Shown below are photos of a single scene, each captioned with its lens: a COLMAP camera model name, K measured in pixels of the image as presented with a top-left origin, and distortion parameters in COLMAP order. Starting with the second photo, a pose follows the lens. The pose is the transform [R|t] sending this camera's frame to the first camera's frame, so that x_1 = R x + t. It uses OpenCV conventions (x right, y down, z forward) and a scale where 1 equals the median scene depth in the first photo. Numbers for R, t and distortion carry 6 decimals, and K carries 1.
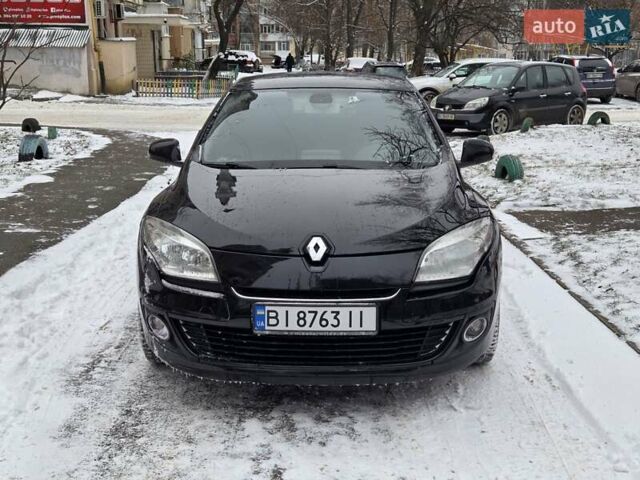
lens RADIAL K [[838.7, 0, 324.1], [0, 838.7, 243.1], [0, 0, 1]] dist [0.066757, 0.000000]
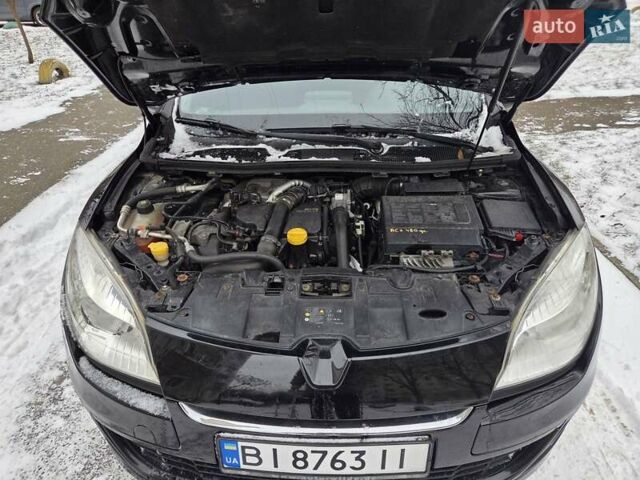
lens RADIAL K [[422.1, 0, 320.1], [0, 422.1, 245.1], [0, 0, 1]] dist [0.068501, -0.057411]
pose [[0.999764, -0.002447, -0.021597, -0.006047], [0.009753, 0.938499, 0.345143, -0.150685], [0.019424, -0.345273, 0.938301, 0.756784]]
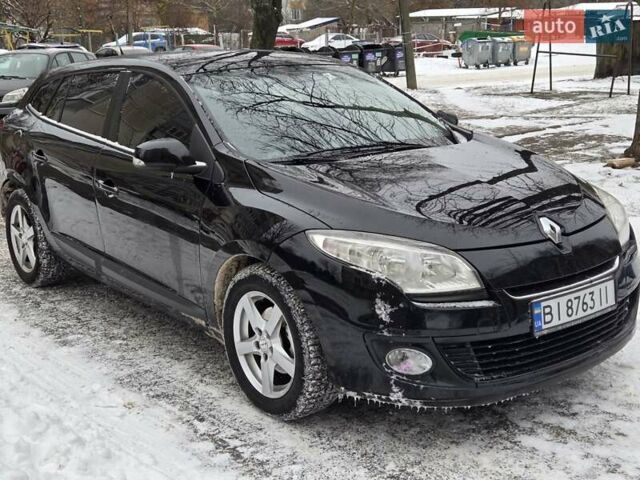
lens RADIAL K [[838.7, 0, 323.8], [0, 838.7, 234.6], [0, 0, 1]] dist [0.066757, 0.000000]
pose [[0.778272, -0.163393, 0.606296, -0.753312], [0.162812, 0.985040, 0.056469, -0.079761], [-0.606452, 0.054764, 0.793232, 0.429572]]
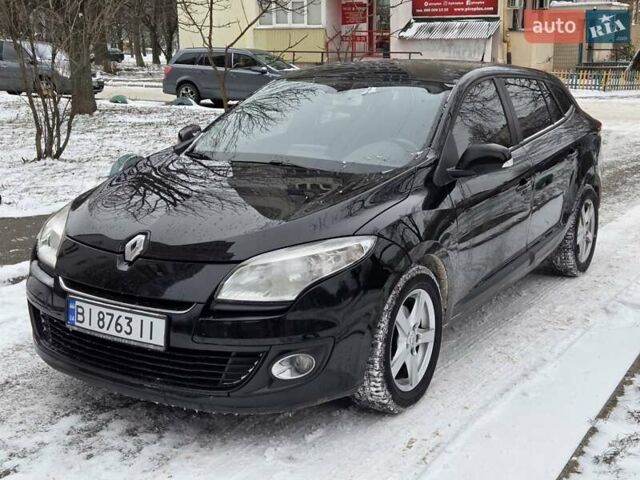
lens RADIAL K [[838.7, 0, 324.2], [0, 838.7, 238.1], [0, 0, 1]] dist [0.066757, 0.000000]
pose [[0.861210, 0.111420, -0.495886, 0.630943], [-0.109425, 0.993441, 0.033175, -0.057513], [0.496330, 0.025691, 0.867754, 0.299887]]
